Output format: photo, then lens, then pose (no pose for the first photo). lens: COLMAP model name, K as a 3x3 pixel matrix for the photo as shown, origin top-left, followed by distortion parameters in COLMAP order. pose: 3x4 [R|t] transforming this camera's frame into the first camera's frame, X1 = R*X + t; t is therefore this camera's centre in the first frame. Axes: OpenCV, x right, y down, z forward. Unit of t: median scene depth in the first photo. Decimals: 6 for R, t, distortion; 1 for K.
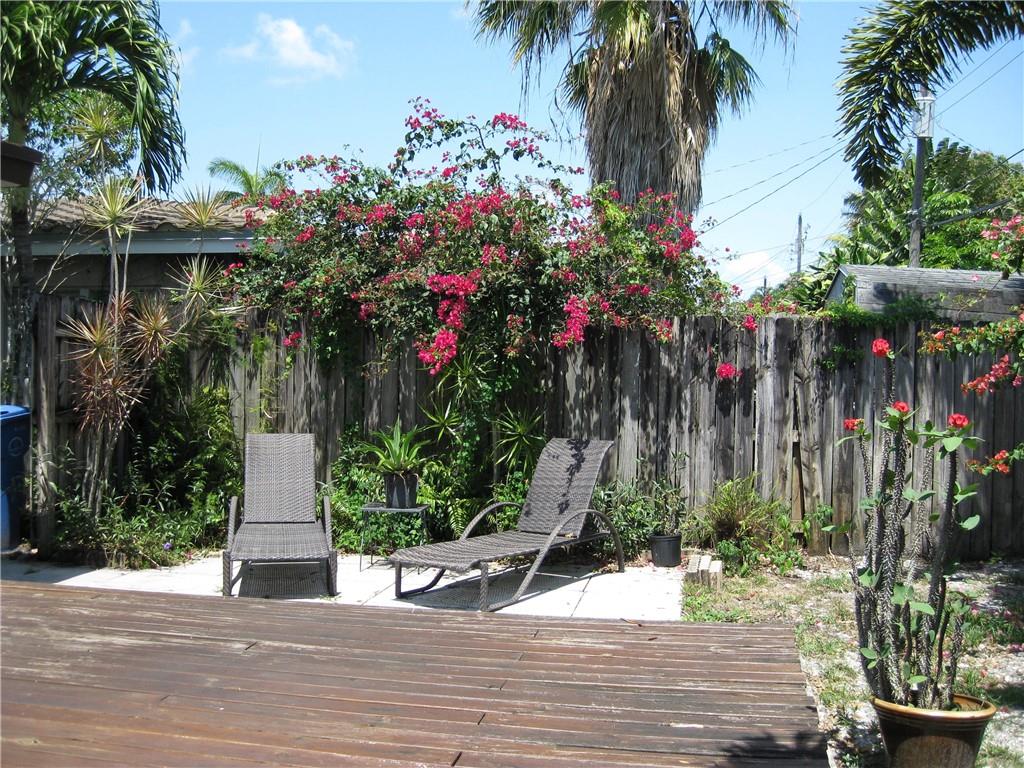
lens RADIAL K [[1124.3, 0, 481.4], [0, 1124.3, 379.8], [0, 0, 1]] dist [-0.179877, 0.135979]
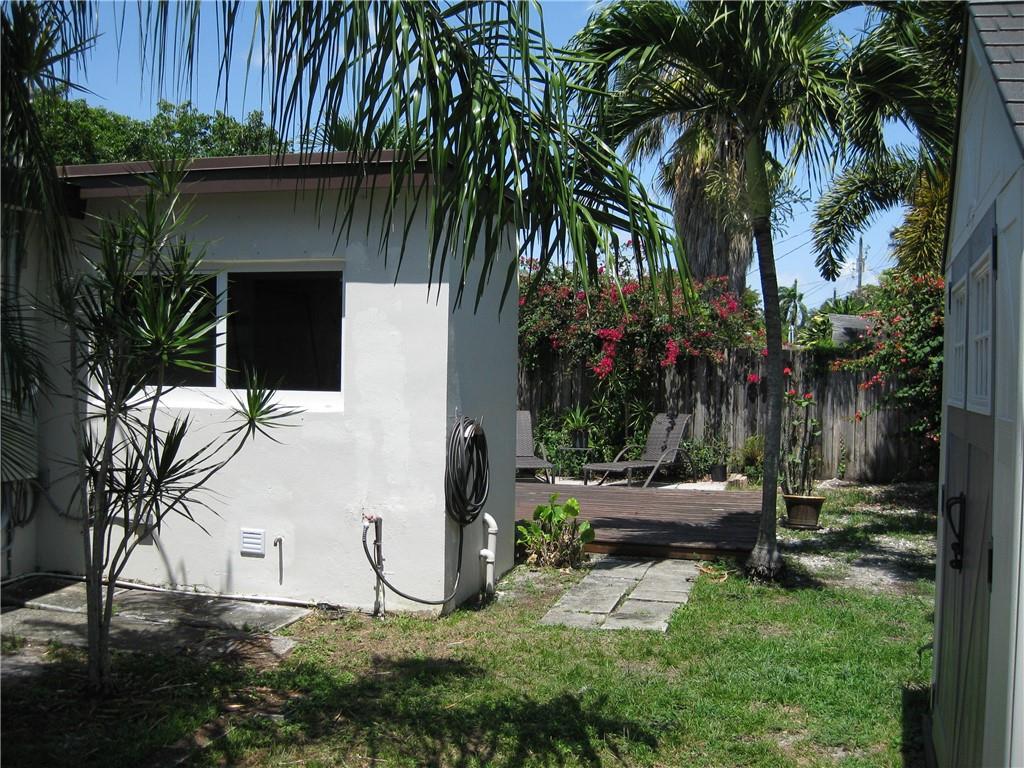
lens RADIAL K [[1124.3, 0, 481.4], [0, 1124.3, 379.8], [0, 0, 1]] dist [-0.179877, 0.135979]
pose [[0.997616, 0.005476, -0.068785, -0.101145], [-0.005770, 0.999975, -0.004079, 0.004711], [0.068761, 0.004466, 0.997623, -0.866199]]
